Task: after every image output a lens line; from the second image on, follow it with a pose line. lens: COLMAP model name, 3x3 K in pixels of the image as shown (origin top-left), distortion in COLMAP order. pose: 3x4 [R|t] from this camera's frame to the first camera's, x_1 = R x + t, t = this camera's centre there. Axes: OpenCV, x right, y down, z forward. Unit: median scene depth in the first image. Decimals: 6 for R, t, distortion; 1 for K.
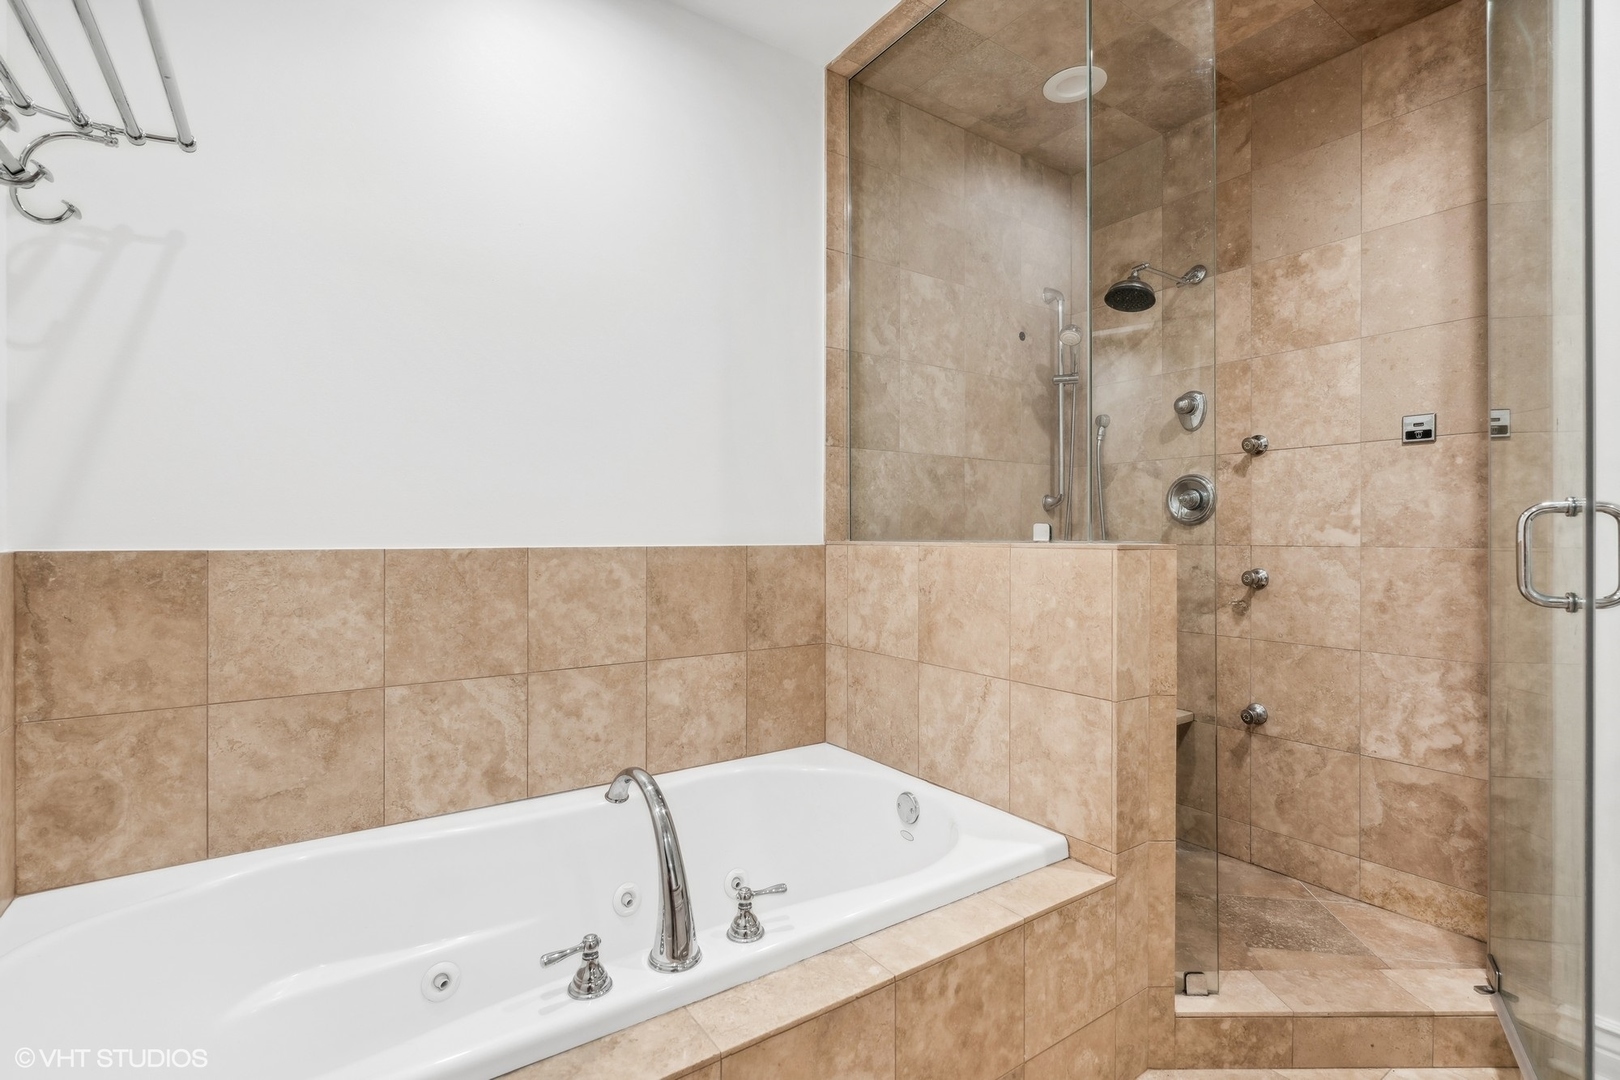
lens RADIAL K [[749.8, 0, 811.9], [0, 749.8, 536.7], [0, 0, 1]] dist [-0.007336, -0.000220]
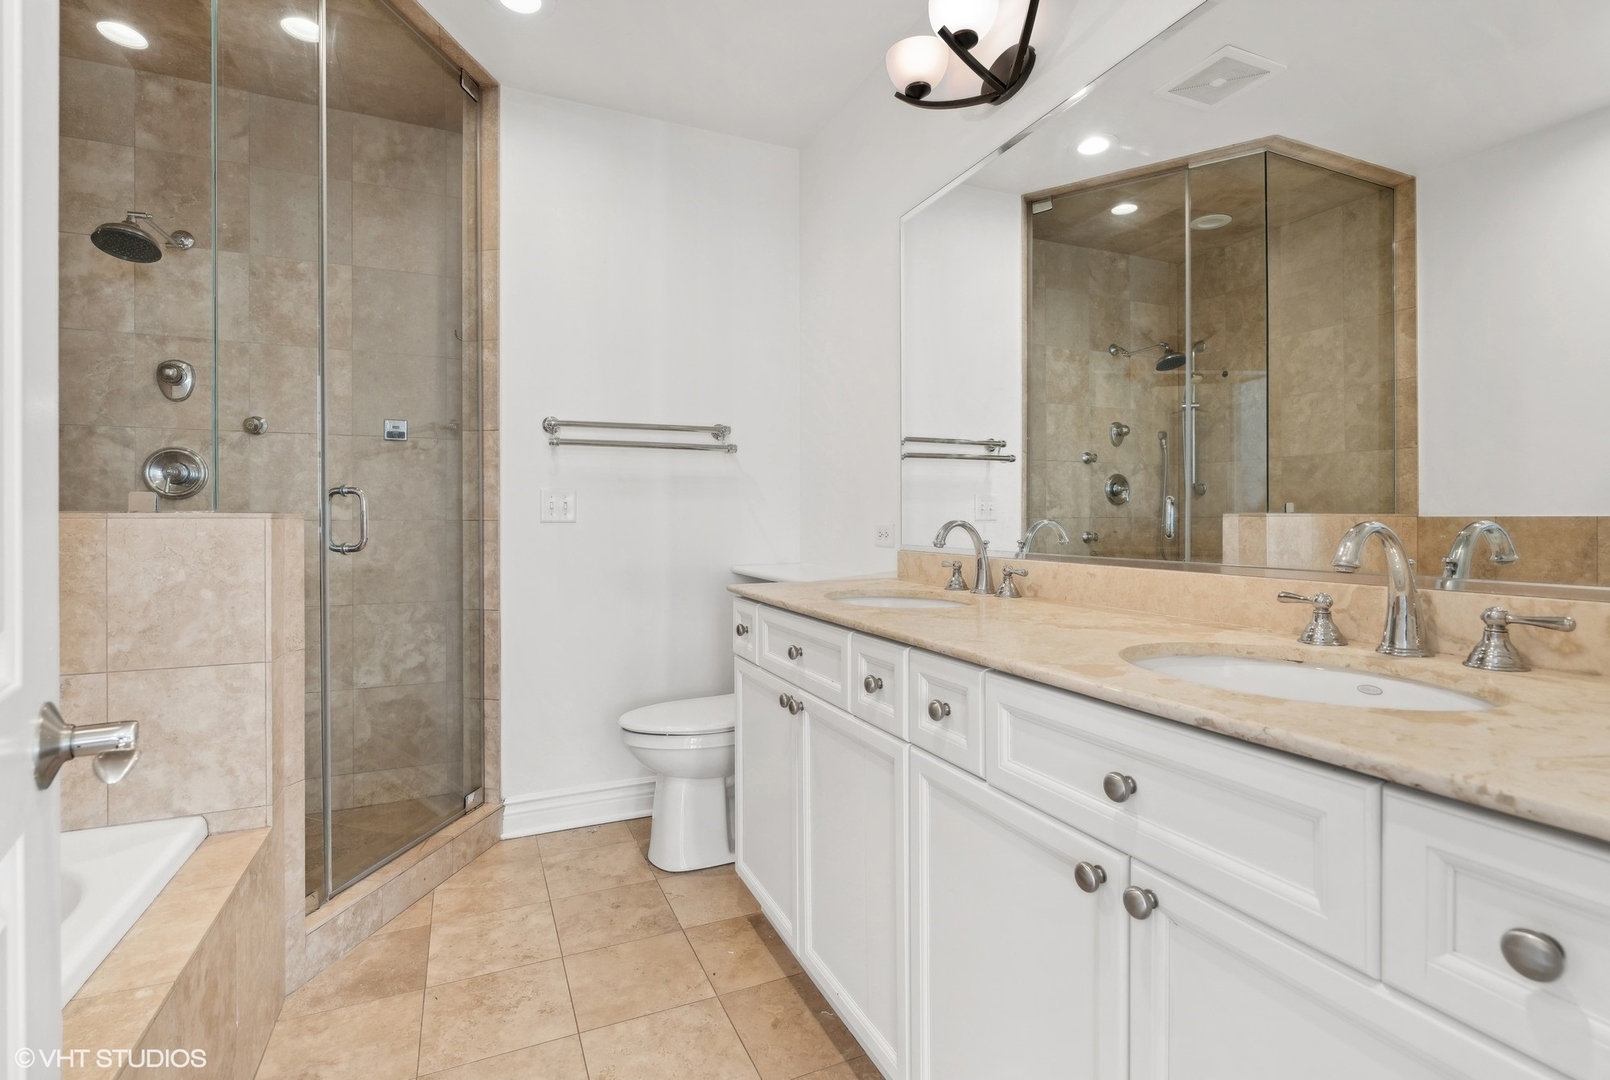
lens RADIAL K [[745.1, 0, 809.1], [0, 745.1, 530.0], [0, 0, 1]] dist [-0.007336, -0.000220]
pose [[0.176008, -0.014804, 0.984277, -0.344275], [0.003748, 0.999890, 0.014368, 0.015245], [-0.984382, 0.001161, 0.176044, 0.044026]]
